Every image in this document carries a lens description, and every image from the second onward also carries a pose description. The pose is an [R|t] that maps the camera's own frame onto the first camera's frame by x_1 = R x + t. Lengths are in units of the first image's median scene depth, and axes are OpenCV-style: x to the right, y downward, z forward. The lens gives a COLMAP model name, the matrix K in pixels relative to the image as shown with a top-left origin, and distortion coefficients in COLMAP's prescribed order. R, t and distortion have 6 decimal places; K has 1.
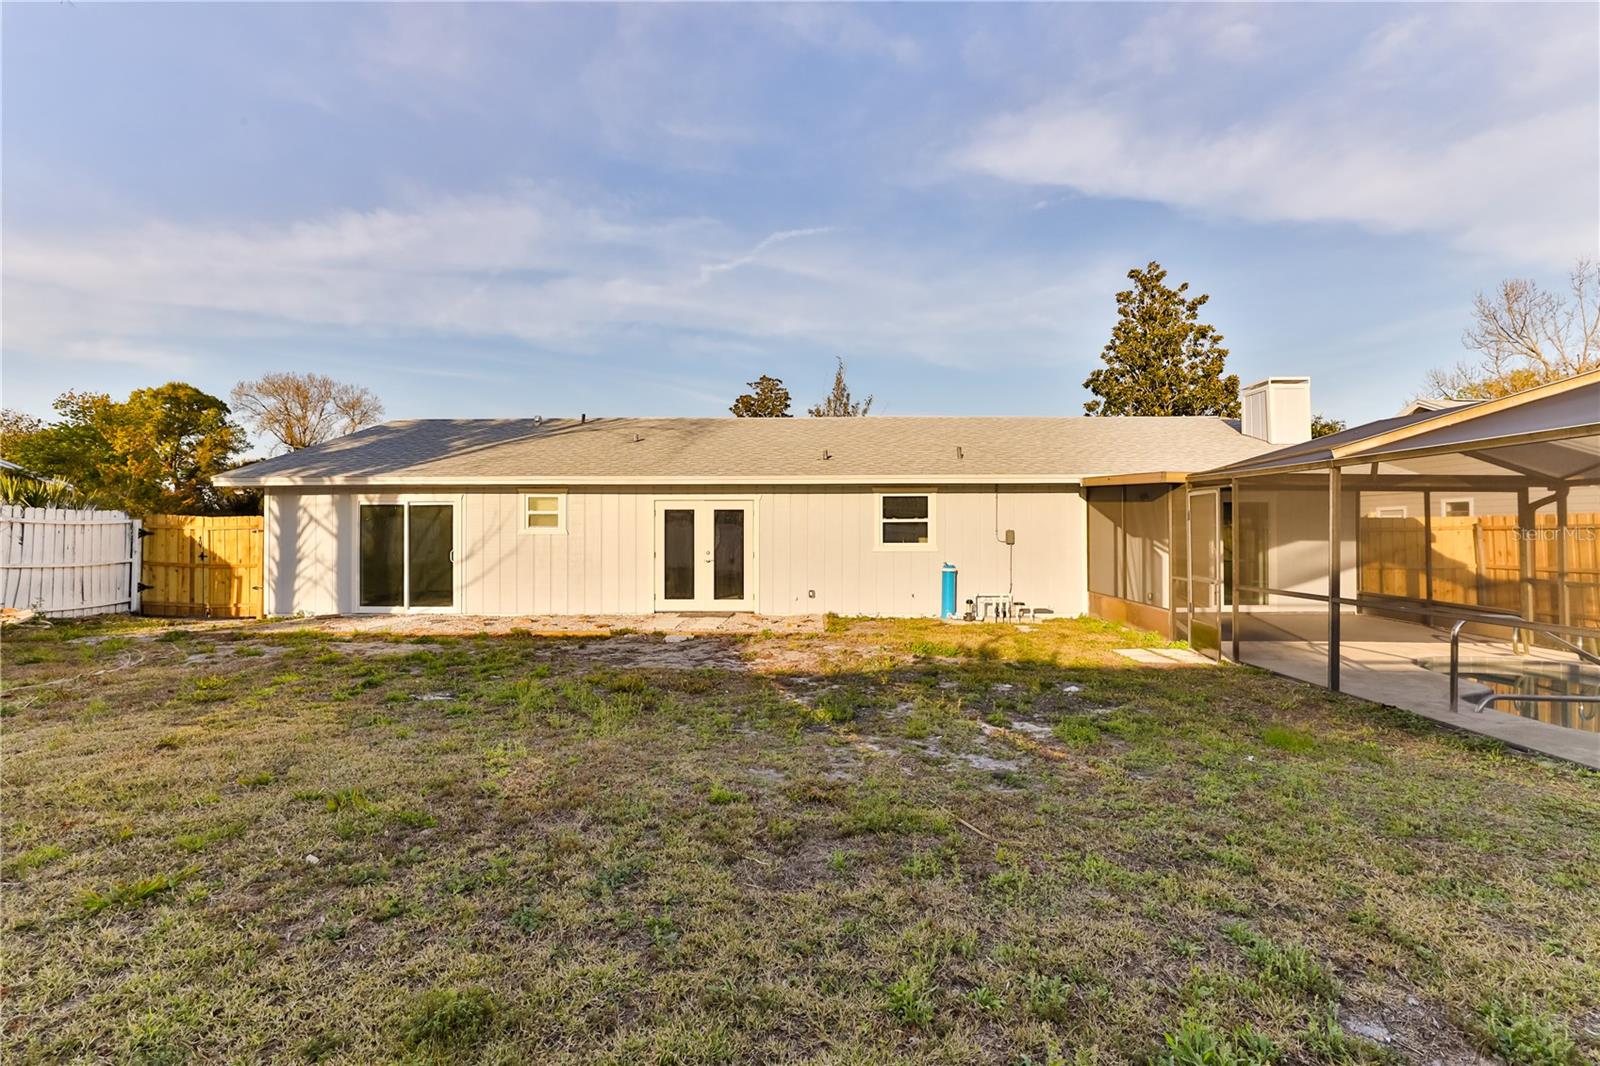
lens RADIAL K [[735.1, 0, 800.4], [0, 735.1, 525.0], [0, 0, 1]] dist [-0.018911, 0.007307]
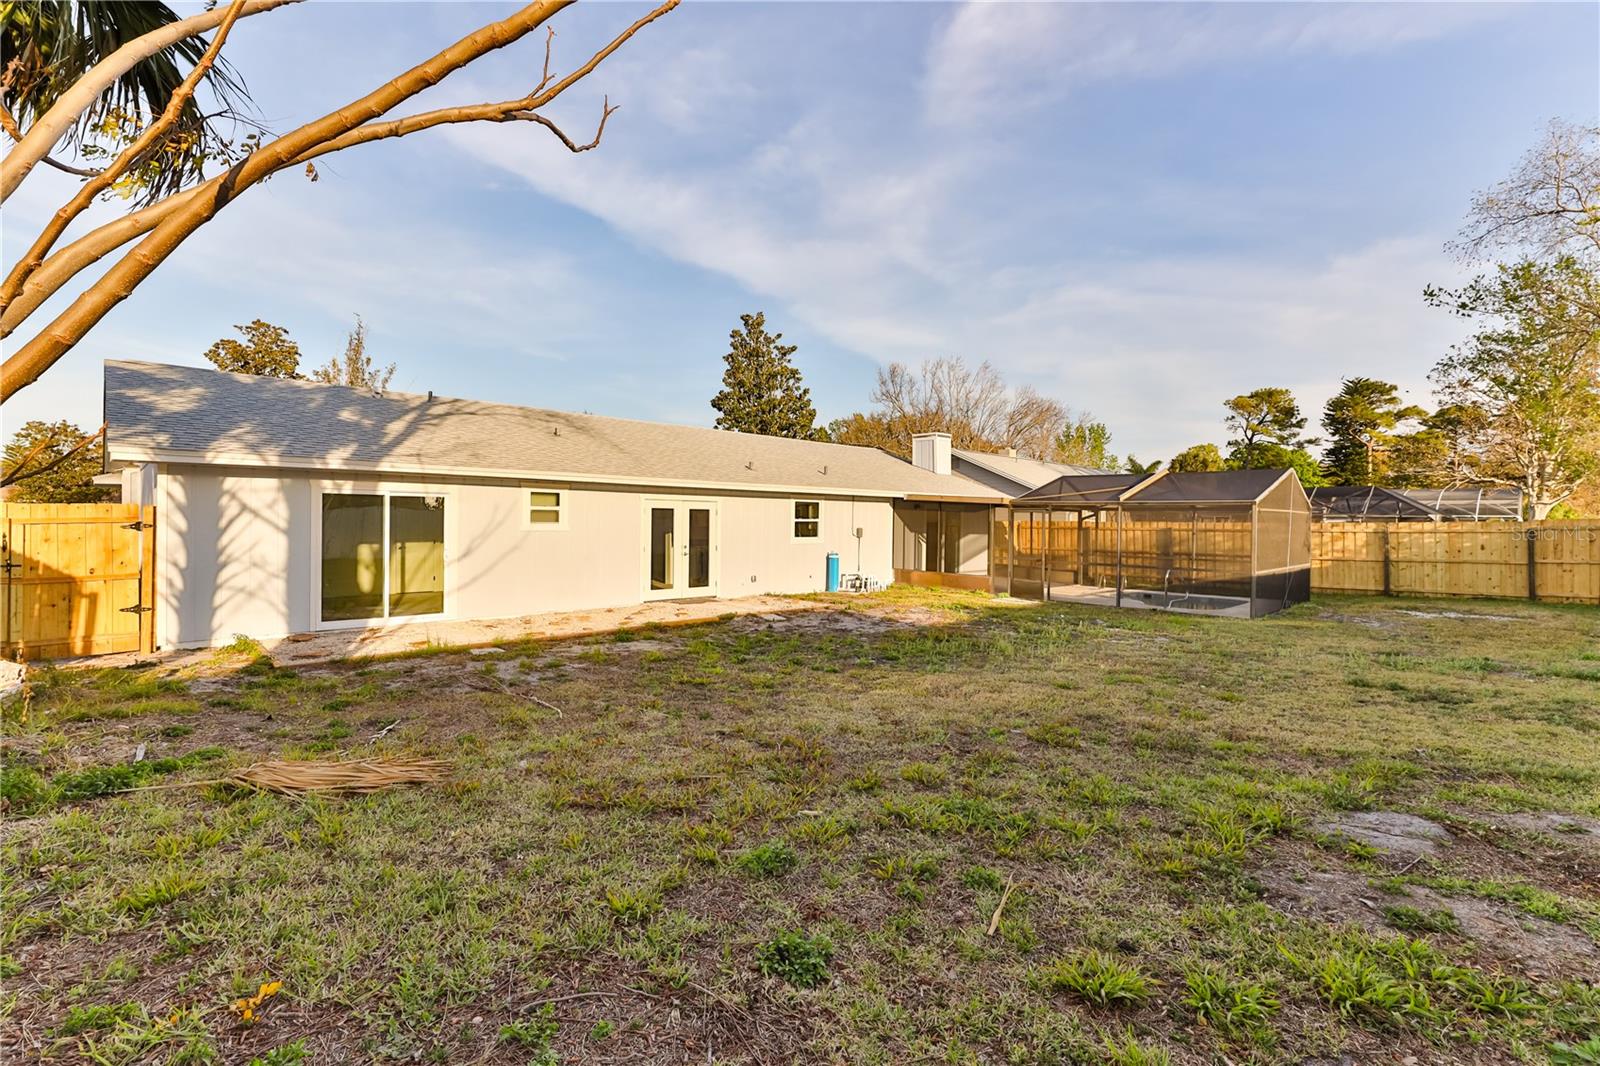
lens RADIAL K [[735.1, 0, 800.1], [0, 735.1, 538.8], [0, 0, 1]] dist [-0.018911, 0.007307]
pose [[0.700030, -0.006973, 0.714080, -0.804691], [-0.021969, 0.999269, 0.031295, -0.013837], [-0.713776, -0.037595, 0.699365, 0.078272]]
